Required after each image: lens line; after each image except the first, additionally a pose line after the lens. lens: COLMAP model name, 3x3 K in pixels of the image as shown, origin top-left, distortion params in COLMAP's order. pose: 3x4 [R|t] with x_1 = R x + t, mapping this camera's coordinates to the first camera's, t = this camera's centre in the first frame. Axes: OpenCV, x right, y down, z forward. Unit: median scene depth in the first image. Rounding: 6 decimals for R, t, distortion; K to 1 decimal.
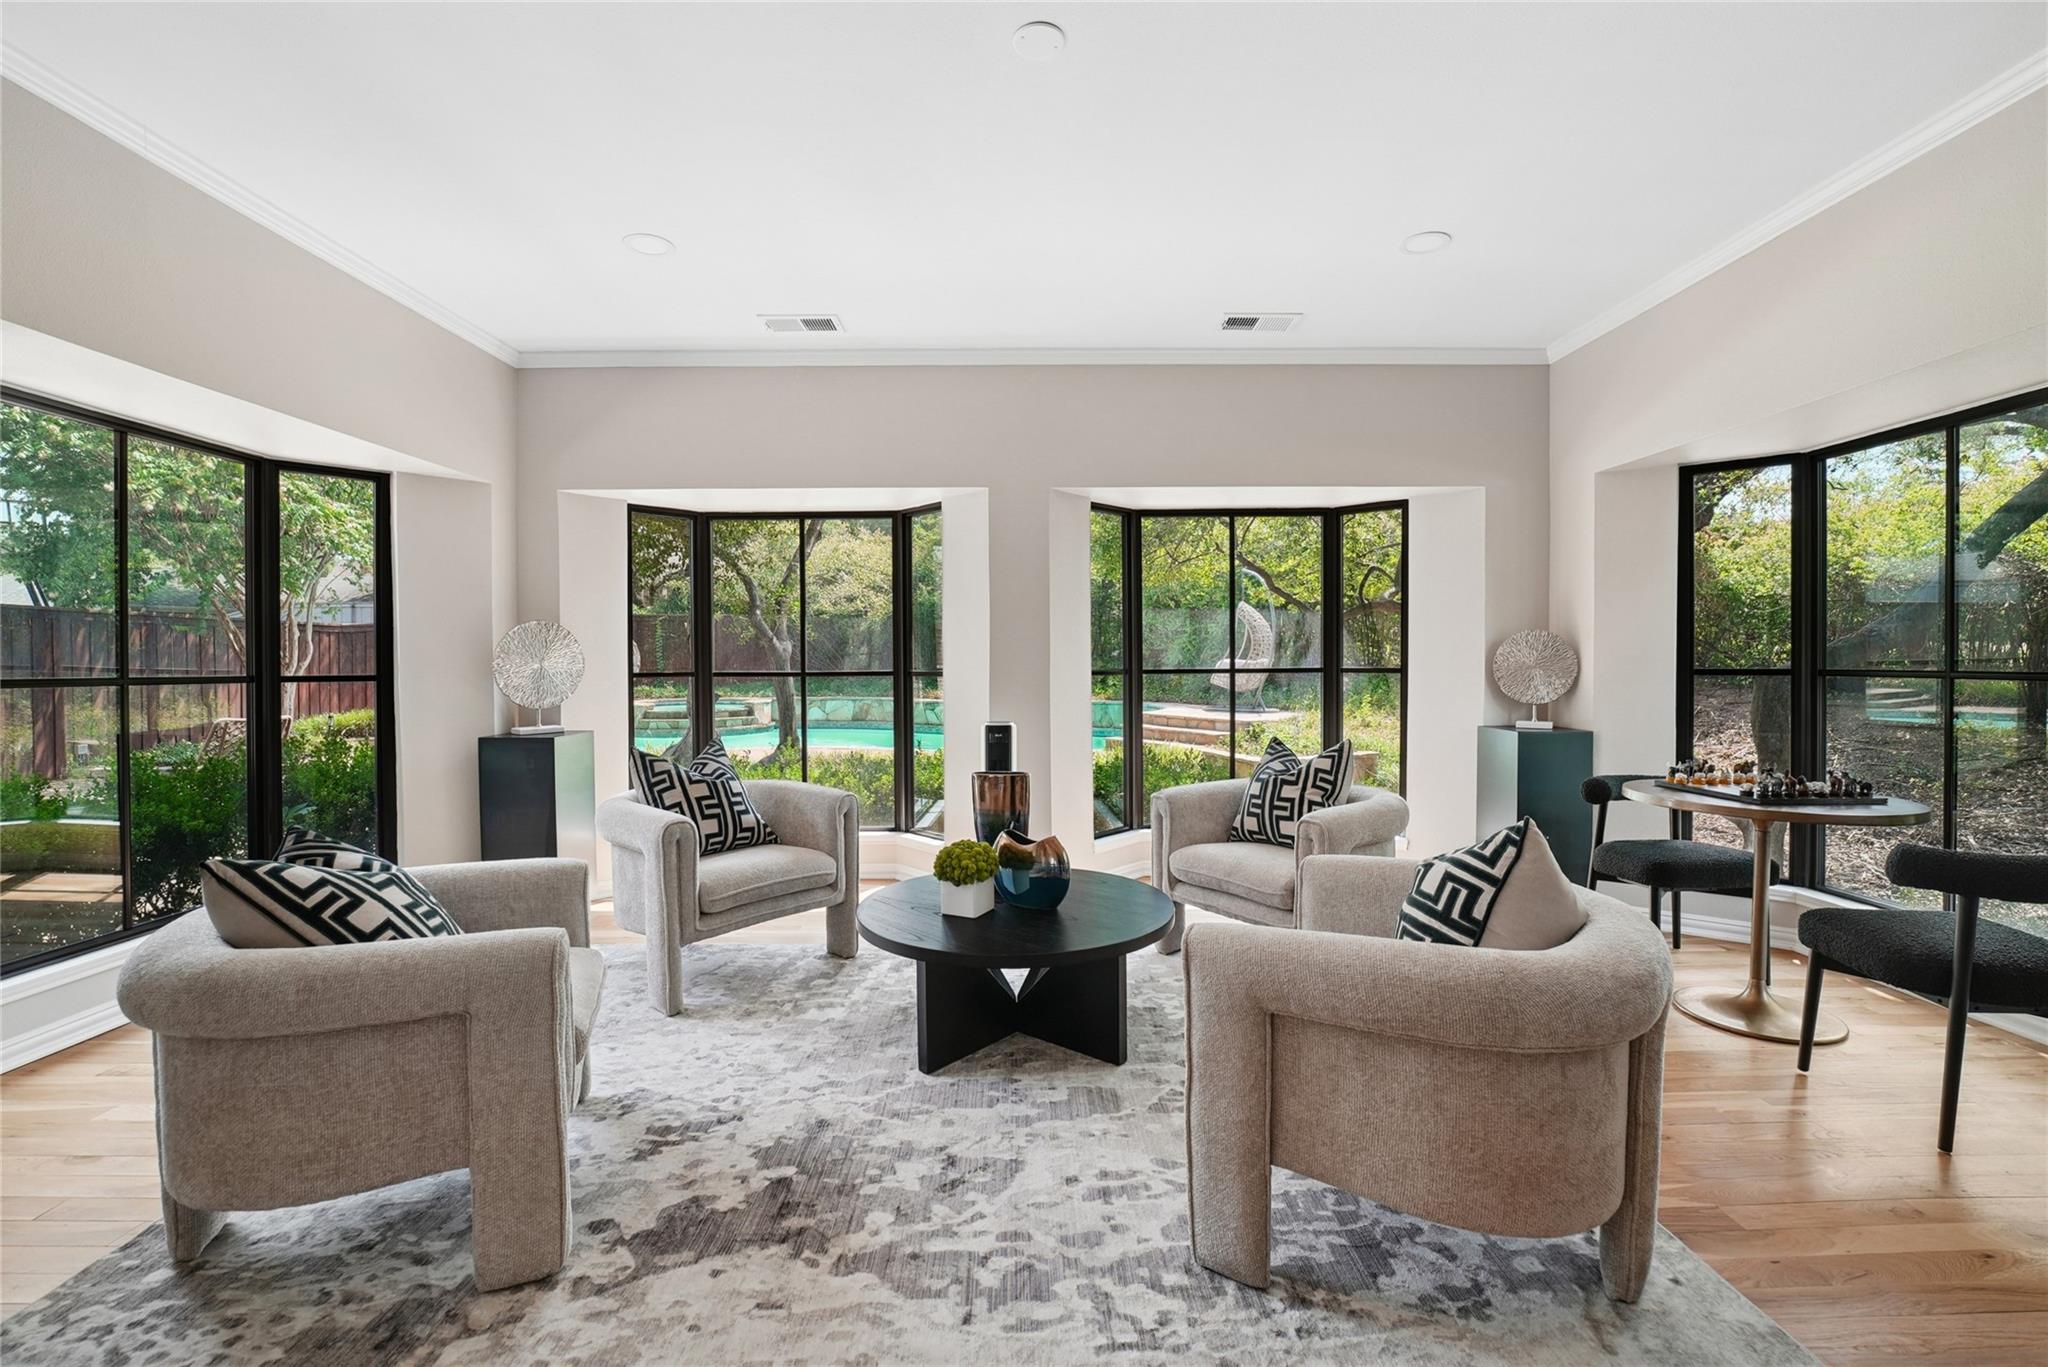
lens RADIAL K [[905.5, 0, 1024.0], [0, 905.5, 683.5], [0, 0, 1]] dist [-0.053168, -0.000078]
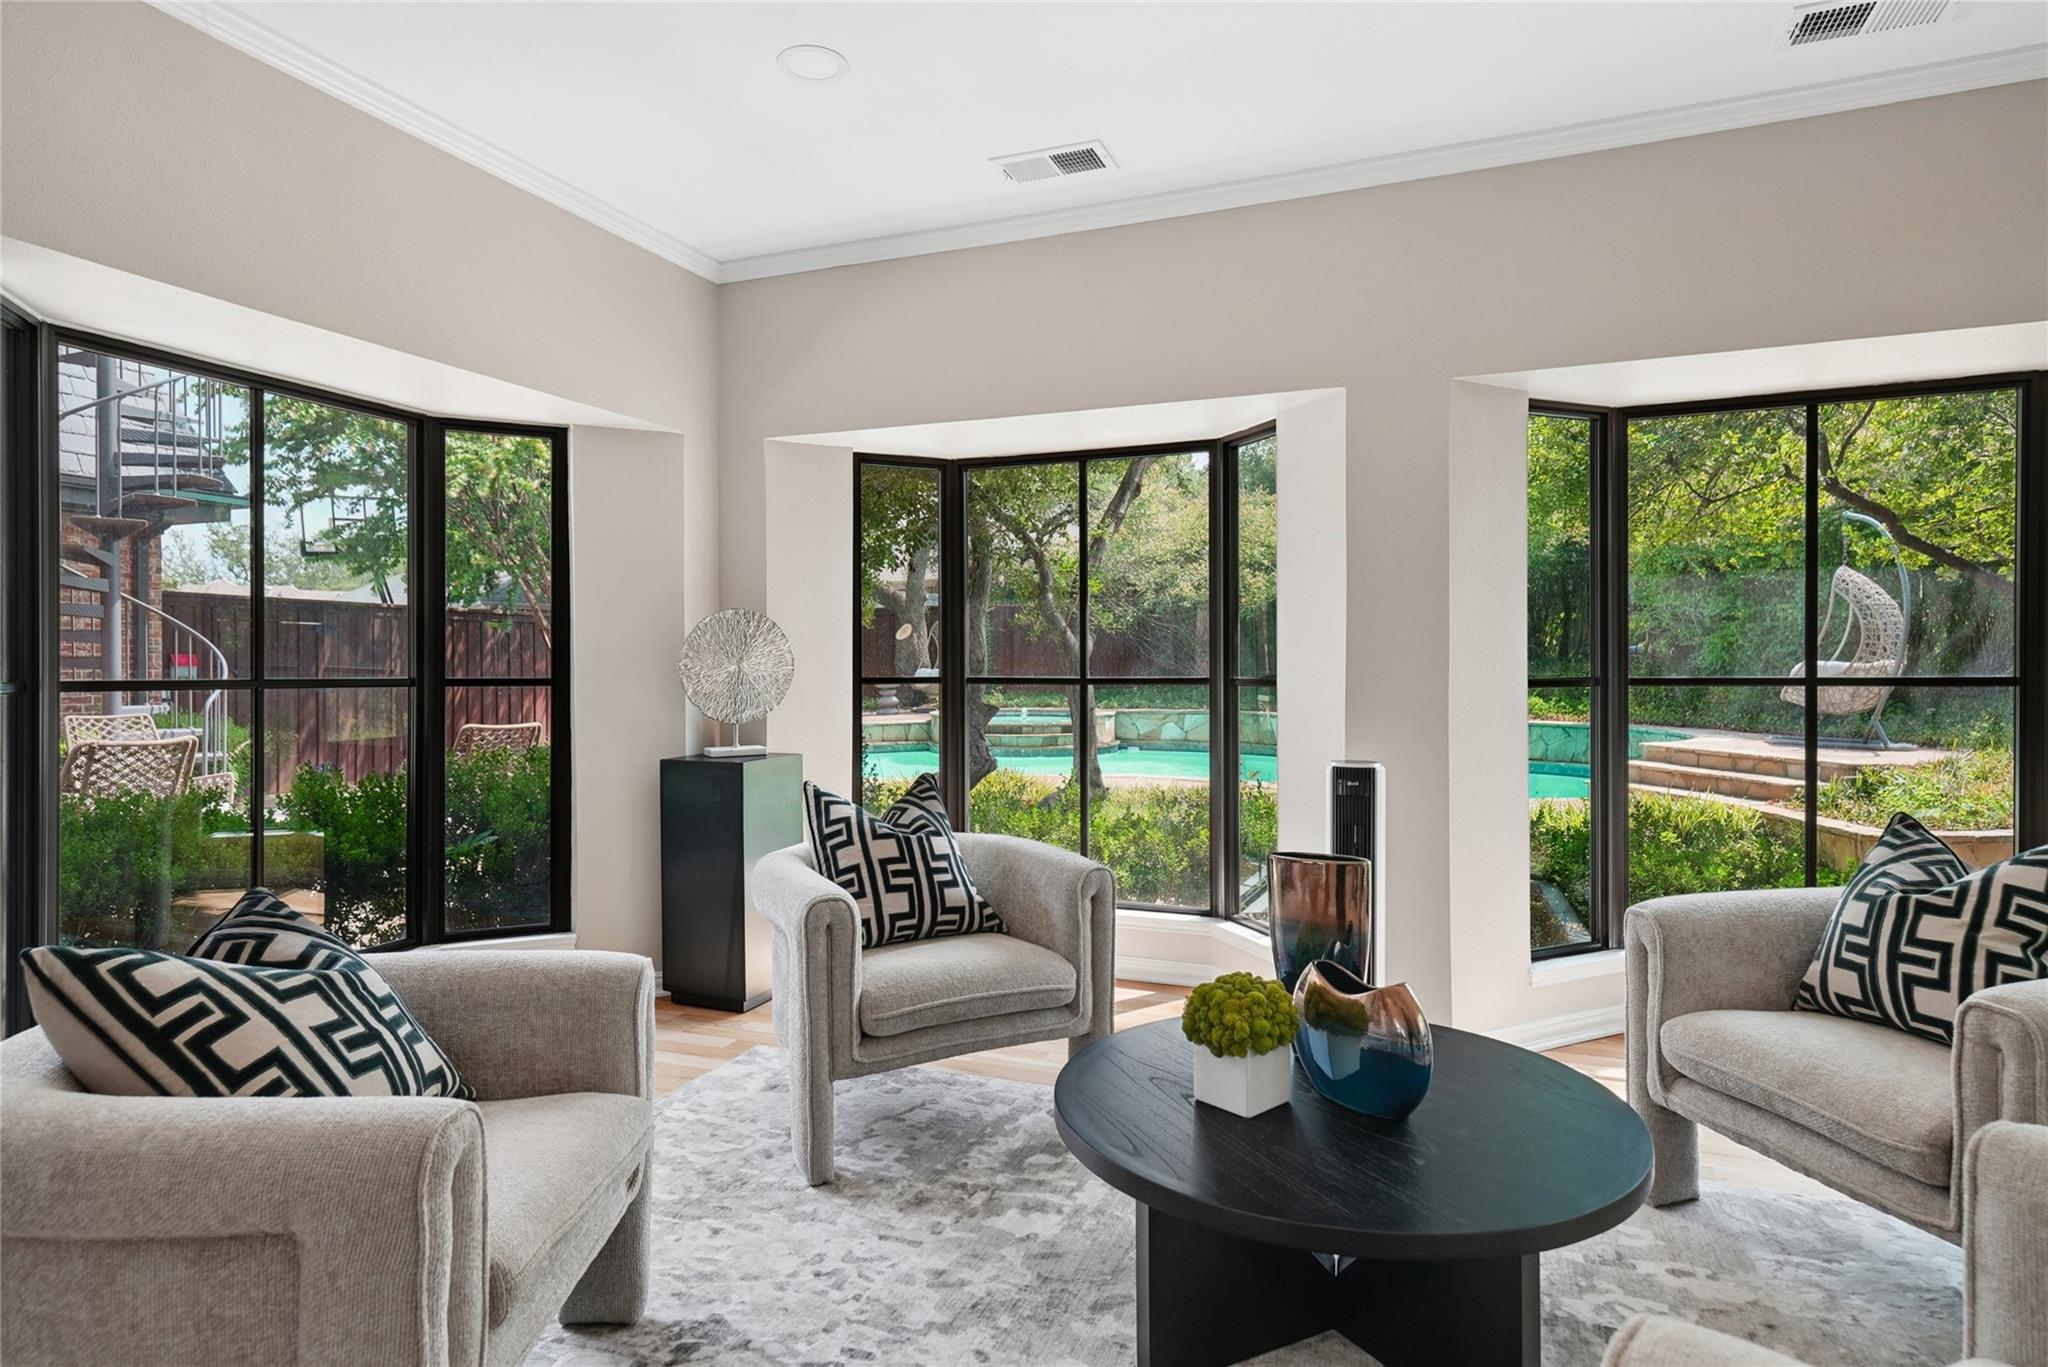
lens RADIAL K [[1136.6, 0, 1018.9], [0, 1136.6, 677.3], [0, 0, 1]] dist [0.006345, 0.000644]
pose [[0.924261, 0.007187, -0.381694, 0.065674], [-0.011688, 0.999887, -0.009474, -0.006152], [0.381583, 0.013218, 0.924240, 0.223288]]
